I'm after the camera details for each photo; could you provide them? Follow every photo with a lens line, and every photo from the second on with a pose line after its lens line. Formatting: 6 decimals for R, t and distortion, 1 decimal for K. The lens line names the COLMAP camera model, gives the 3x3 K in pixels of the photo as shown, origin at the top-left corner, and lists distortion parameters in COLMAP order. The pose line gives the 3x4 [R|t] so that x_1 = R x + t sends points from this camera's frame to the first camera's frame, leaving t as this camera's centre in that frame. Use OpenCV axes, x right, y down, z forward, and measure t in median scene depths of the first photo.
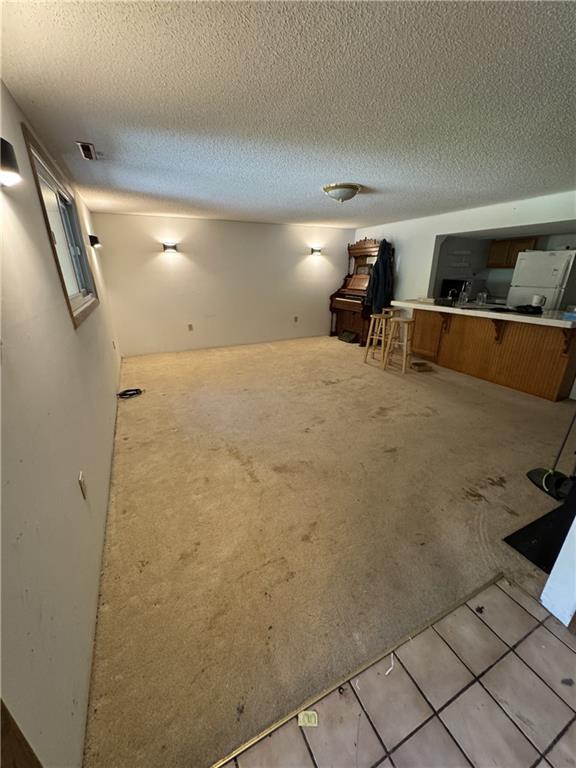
lens RADIAL K [[305.5, 0, 287.8], [0, 305.5, 385.4], [0, 0, 1]] dist [-0.000678, -0.000169]
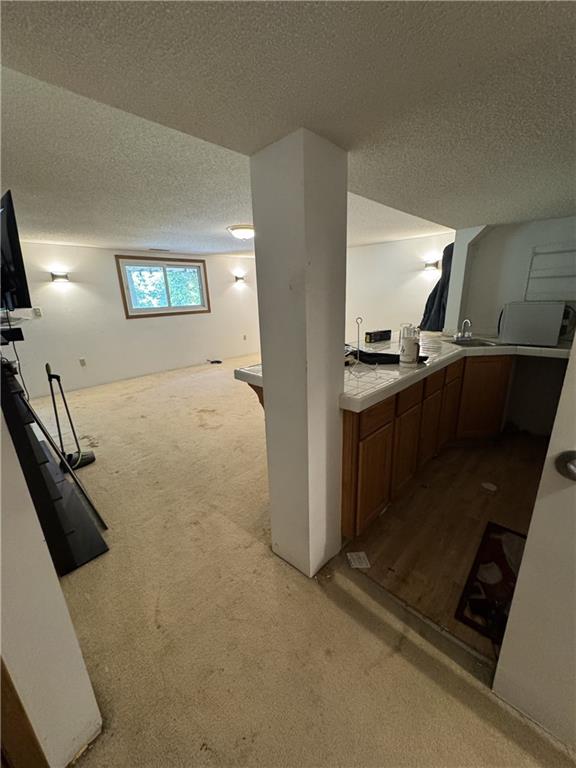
lens RADIAL K [[305.5, 0, 287.8], [0, 305.5, 385.7], [0, 0, 1]] dist [-0.000678, -0.000169]
pose [[0.344514, 0.263770, -0.900964, 1.447706], [-0.299925, 0.940345, 0.160613, -0.289406], [0.889582, 0.214888, 0.403073, 0.771975]]
